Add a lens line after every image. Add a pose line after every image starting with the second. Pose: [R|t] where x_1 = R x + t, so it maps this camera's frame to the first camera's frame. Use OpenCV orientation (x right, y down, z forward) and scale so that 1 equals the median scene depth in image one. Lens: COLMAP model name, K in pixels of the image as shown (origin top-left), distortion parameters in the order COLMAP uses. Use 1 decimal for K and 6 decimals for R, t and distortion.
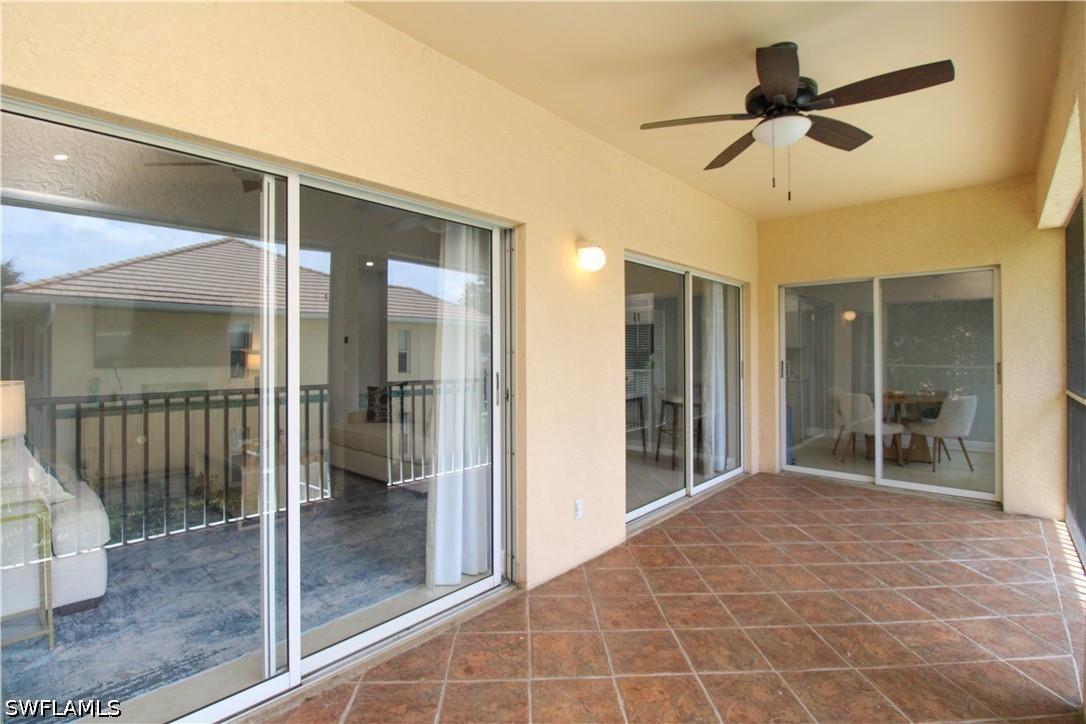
lens RADIAL K [[508.7, 0, 539.4], [0, 508.7, 350.4], [0, 0, 1]] dist [0.001740, -0.014264]
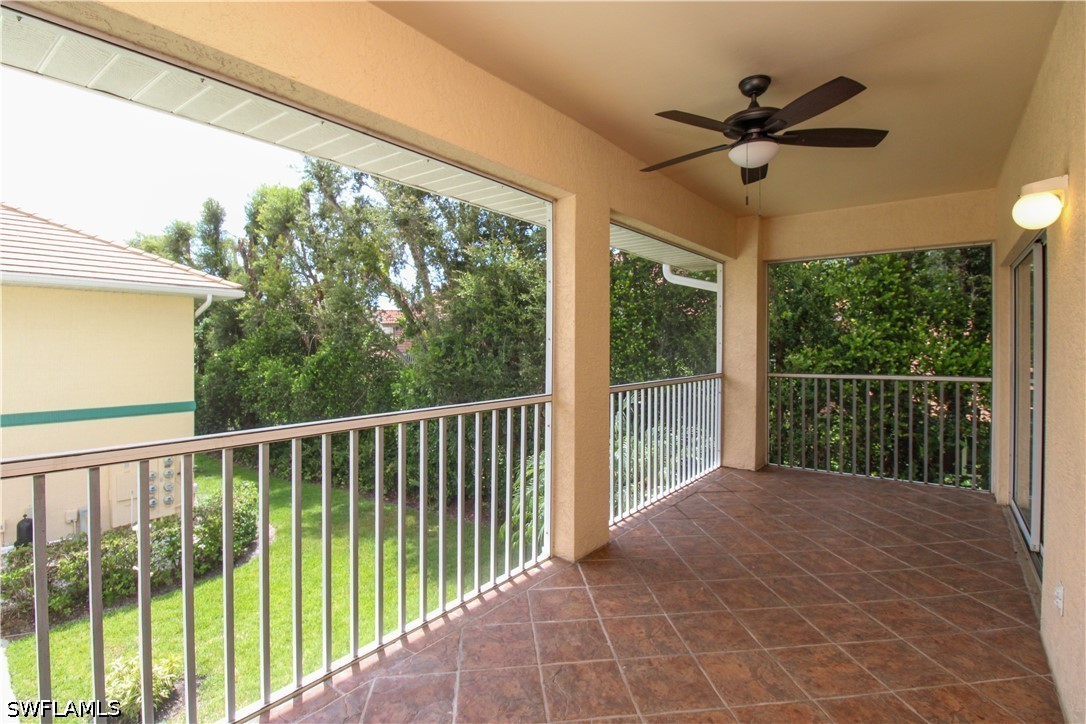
lens RADIAL K [[504.0, 0, 546.2], [0, 504.0, 350.7], [0, 0, 1]] dist [0.003049, -0.015177]
pose [[-0.997447, -0.001523, -0.071395, 0.780814], [-0.001774, 0.999993, 0.003442, -0.000453], [0.071389, 0.003560, -0.997442, 1.593033]]
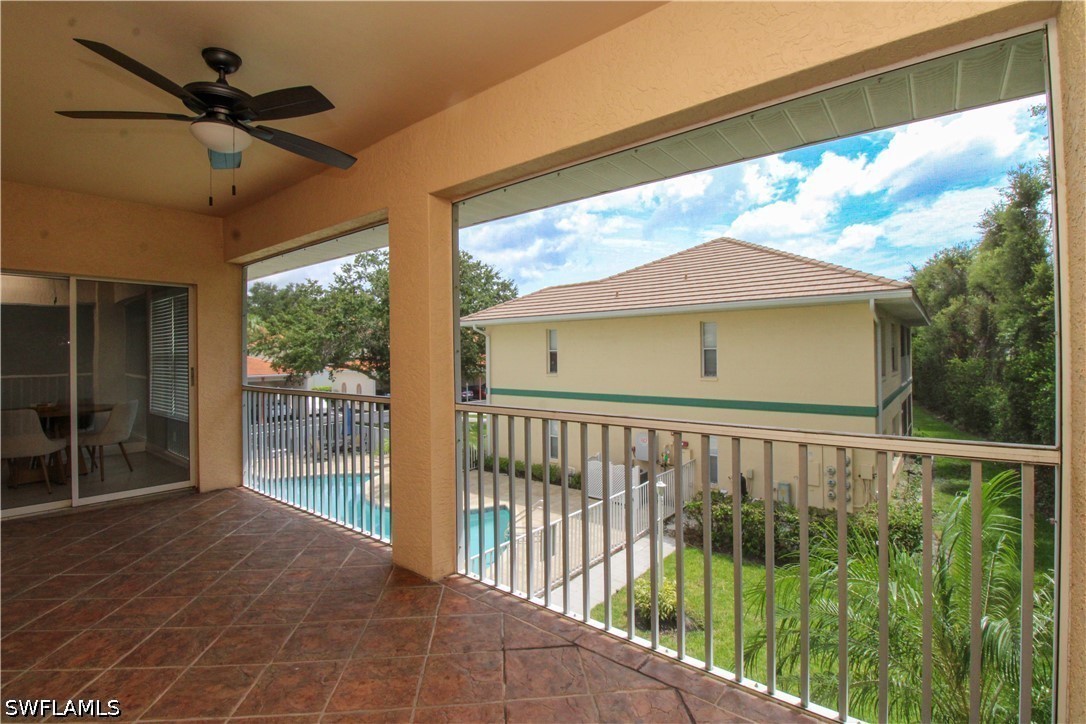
lens RADIAL K [[504.0, 0, 546.2], [0, 504.0, 350.7], [0, 0, 1]] dist [0.003049, -0.015177]
pose [[-0.056195, 0.008891, 0.998380, -0.412088], [0.004234, 0.999953, -0.008667, -0.002173], [-0.998411, 0.003740, -0.056230, 0.327342]]
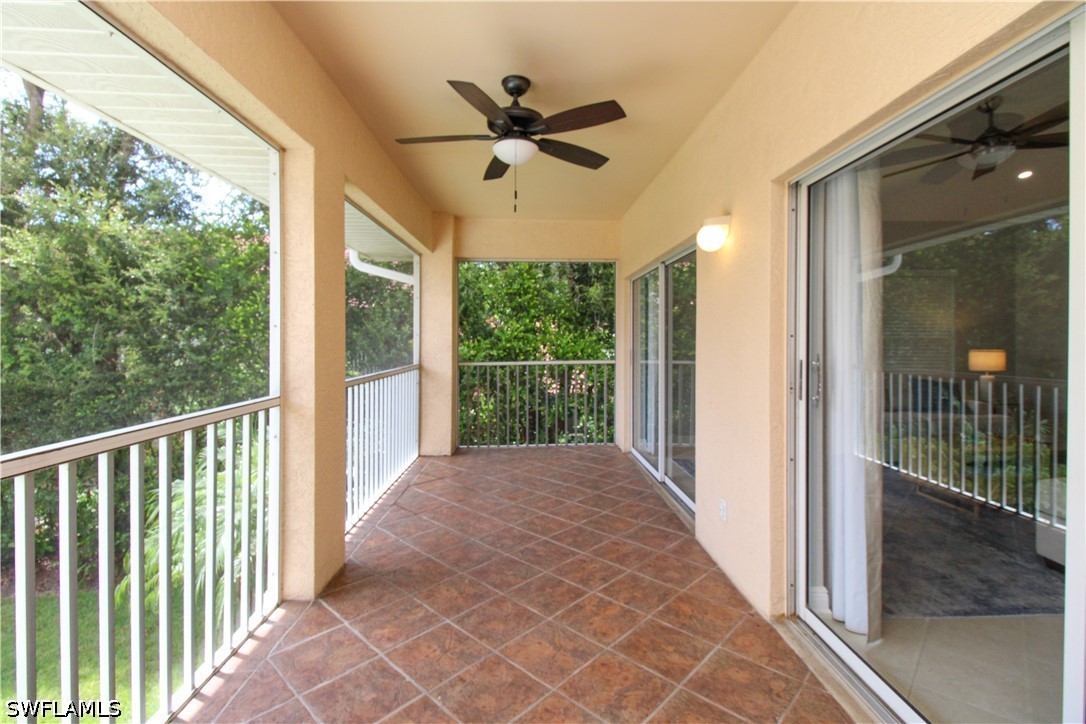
lens RADIAL K [[490.9, 0, 544.7], [0, 490.9, 346.3], [0, 0, 1]] dist [0.006440, -0.000526]
pose [[-0.717199, 0.009253, -0.696807, 0.939953], [0.004145, 0.999951, 0.009011, 0.006425], [0.696856, 0.003575, -0.717202, 1.431086]]
